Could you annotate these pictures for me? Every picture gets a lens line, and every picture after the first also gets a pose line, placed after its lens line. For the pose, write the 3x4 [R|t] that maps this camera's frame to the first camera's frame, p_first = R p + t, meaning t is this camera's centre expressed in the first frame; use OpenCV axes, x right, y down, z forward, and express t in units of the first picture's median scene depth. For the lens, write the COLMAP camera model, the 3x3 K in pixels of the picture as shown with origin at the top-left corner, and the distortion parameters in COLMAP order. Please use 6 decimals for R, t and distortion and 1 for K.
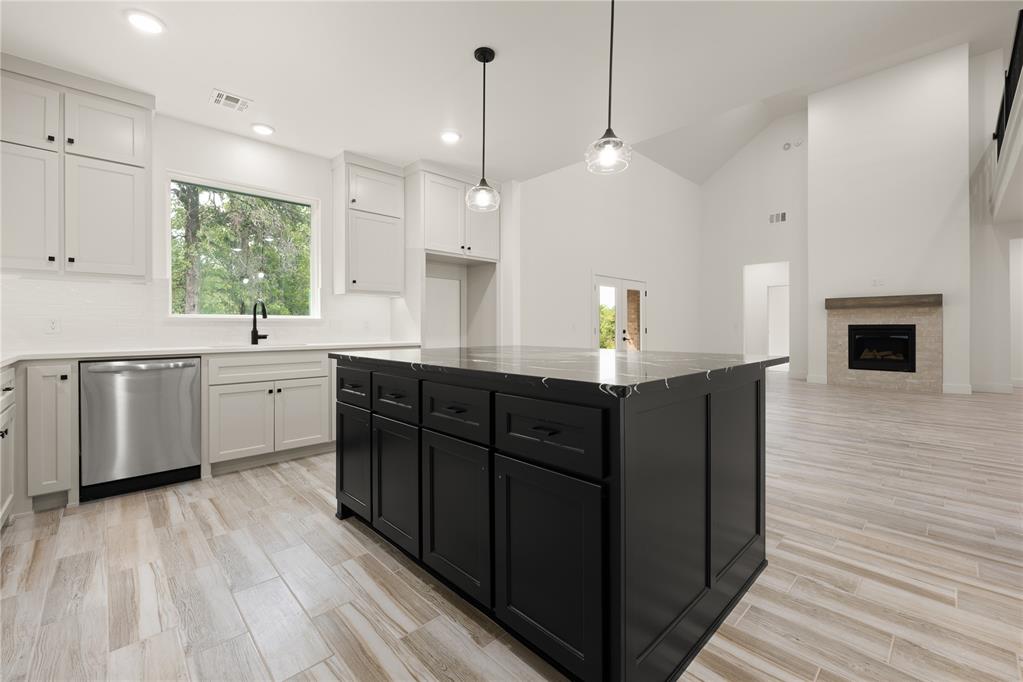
lens RADIAL K [[449.8, 0, 518.0], [0, 449.8, 329.8], [0, 0, 1]] dist [0.009771, -0.000073]
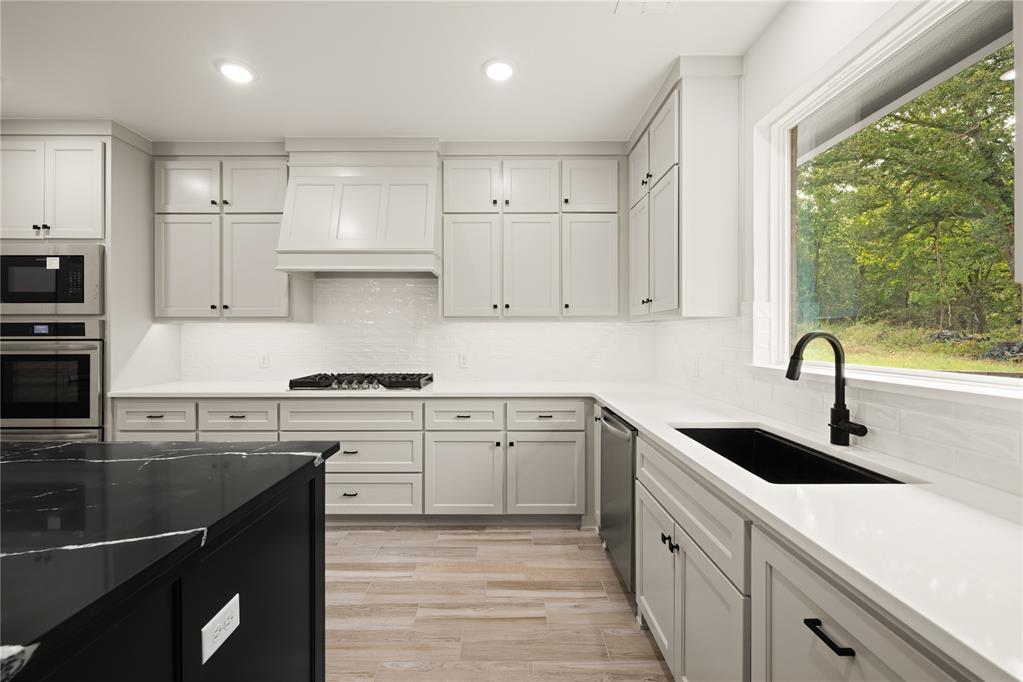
lens RADIAL K [[419.9, 0, 523.4], [0, 419.9, 335.6], [0, 0, 1]] dist [-0.000262, -0.000022]
pose [[-0.697862, 0.003981, -0.716221, -0.169323], [0.000309, 0.999986, 0.005257, -0.086457], [0.716232, 0.003447, -0.697854, 1.429852]]
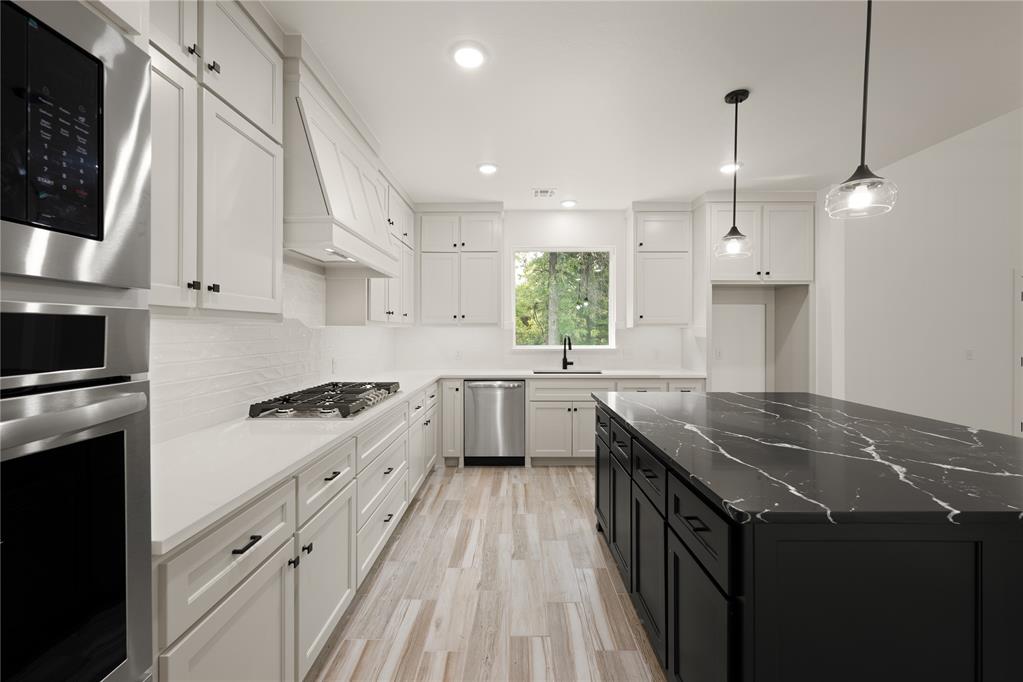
lens RADIAL K [[430.7, 0, 489.8], [0, 430.7, 331.2], [0, 0, 1]] dist [-0.000278, 0.000094]
pose [[0.694037, 0.002322, -0.719936, 0.208660], [-0.002236, 0.999997, 0.001069, -0.103466], [0.719936, 0.000868, 0.694040, -0.013041]]
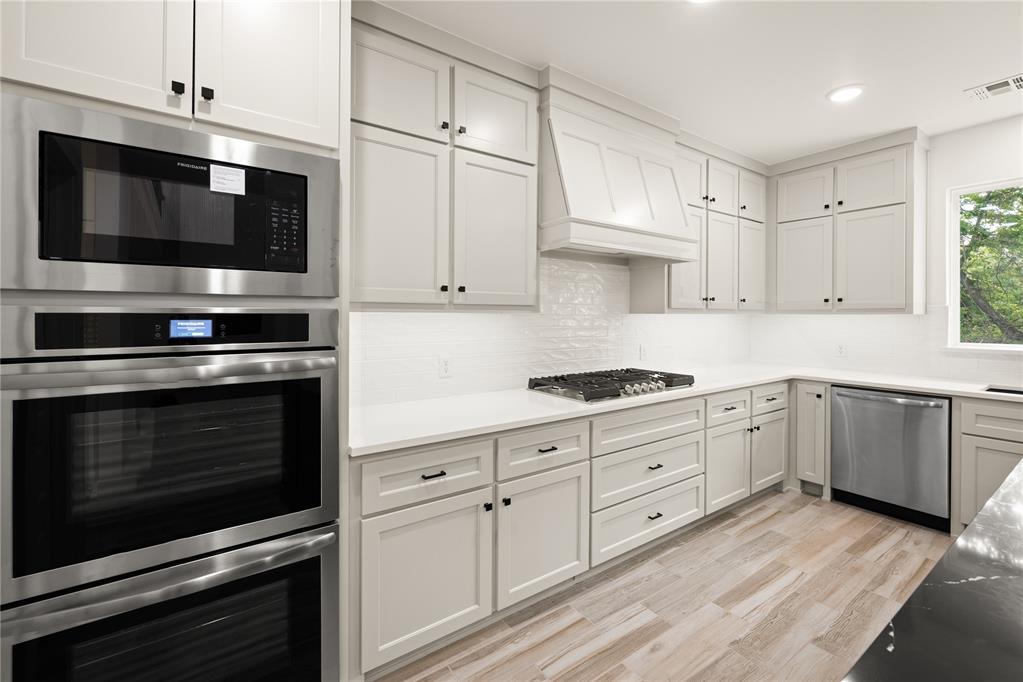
lens RADIAL K [[414.9, 0, 503.7], [0, 414.9, 317.6], [0, 0, 1]] dist [0.001041, 0.000332]
pose [[-0.171748, 0.004928, -0.985129, 0.278479], [-0.002600, 0.999982, 0.005456, -0.110825], [0.985137, 0.003498, -0.171732, 0.301703]]
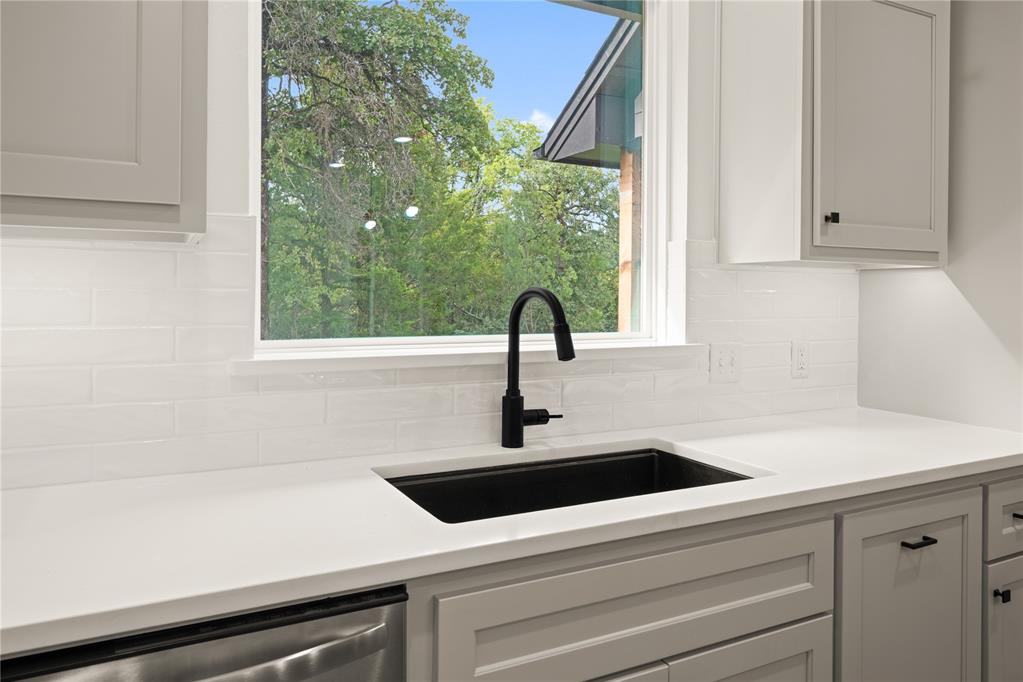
lens RADIAL K [[698.7, 0, 509.4], [0, 698.7, 292.6], [0, 0, 1]] dist [0.122409, 0.000384]
pose [[0.965300, 0.011153, -0.260904, -0.635654], [-0.013253, 0.999892, -0.006292, -0.081338], [0.260806, 0.009531, 0.965344, 0.773445]]
